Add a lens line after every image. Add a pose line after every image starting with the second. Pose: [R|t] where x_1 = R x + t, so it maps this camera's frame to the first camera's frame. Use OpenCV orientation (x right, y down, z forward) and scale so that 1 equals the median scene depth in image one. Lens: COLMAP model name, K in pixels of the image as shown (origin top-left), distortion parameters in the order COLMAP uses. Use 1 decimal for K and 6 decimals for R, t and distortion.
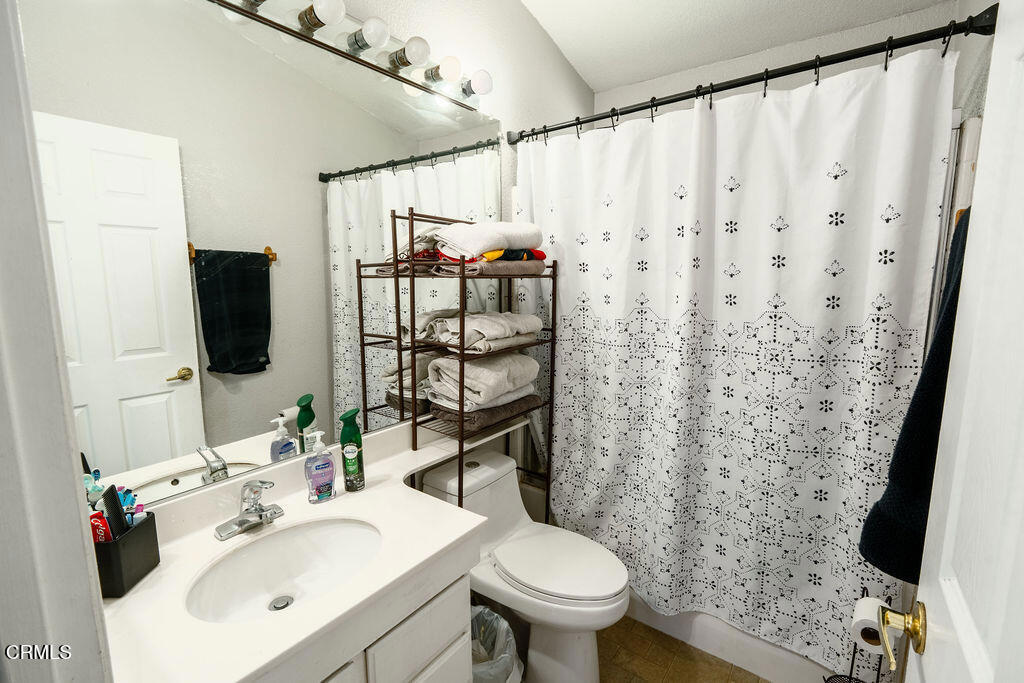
lens RADIAL K [[451.2, 0, 509.8], [0, 451.2, 341.6], [0, 0, 1]] dist [-0.010991, 0.000536]
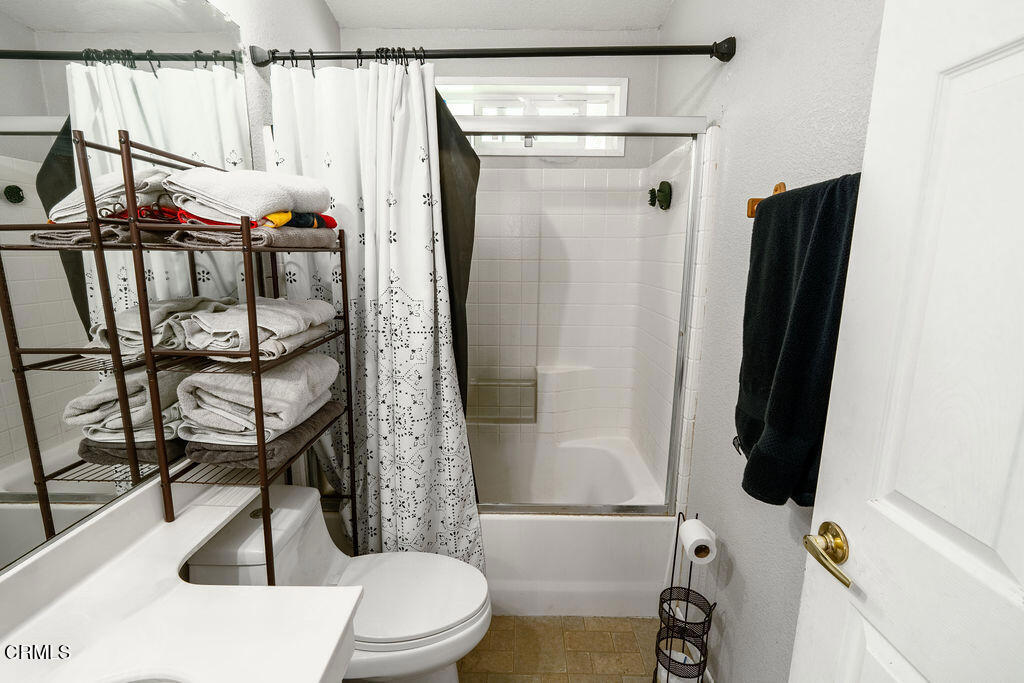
lens RADIAL K [[483.9, 0, 512.0], [0, 483.9, 341.5], [0, 0, 1]] dist [-0.013313, 0.000459]
pose [[0.800810, -0.101814, 0.590201, -0.194929], [0.078421, 0.994786, 0.065204, -0.018843], [-0.593762, -0.005932, 0.804619, 0.159086]]
